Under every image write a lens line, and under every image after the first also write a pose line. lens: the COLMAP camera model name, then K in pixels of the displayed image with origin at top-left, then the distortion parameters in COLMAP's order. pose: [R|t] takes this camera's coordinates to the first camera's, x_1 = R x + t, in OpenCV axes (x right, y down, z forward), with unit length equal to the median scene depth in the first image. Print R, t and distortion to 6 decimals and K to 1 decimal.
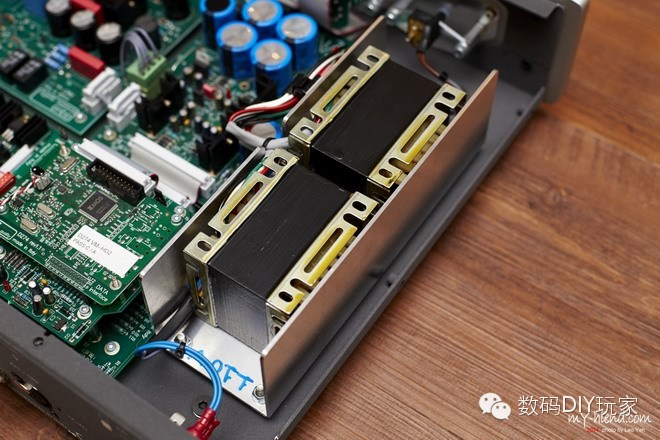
lens RADIAL K [[1009.9, 0, 330.0], [0, 1009.9, 220.0], [0, 0, 1]] dist [-0.046609, 0.005235]
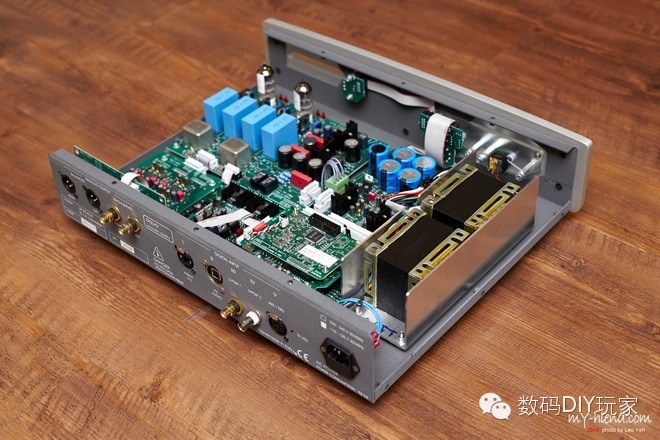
lens RADIAL K [[1009.9, 0, 330.0], [0, 1009.9, 220.0], [0, 0, 1]] dist [-0.046609, 0.005235]
pose [[0.994808, 0.032524, -0.096436, -0.026008], [-0.058703, 0.957420, -0.282668, 0.438062], [0.083136, 0.286861, 0.954358, -0.693276]]
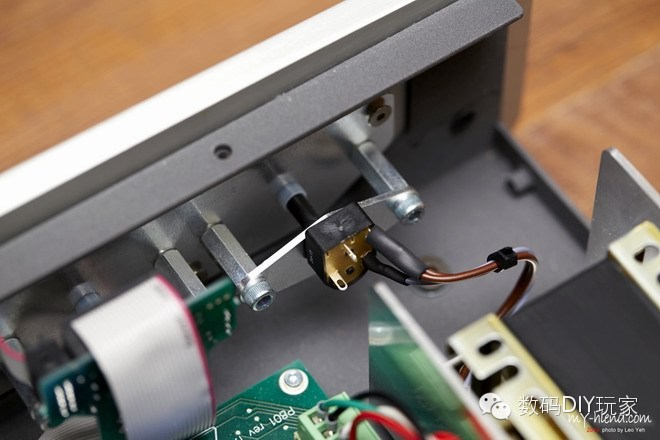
lens RADIAL K [[2056.7, 0, 330.0], [0, 2056.7, 220.0], [0, 0, 1]] dist [0.018531, -0.282148]
pose [[0.369425, -0.771833, 0.517492, -0.397049], [0.776585, 0.562259, 0.284217, -0.491297], [-0.510333, 0.296880, 0.807108, 0.288898]]
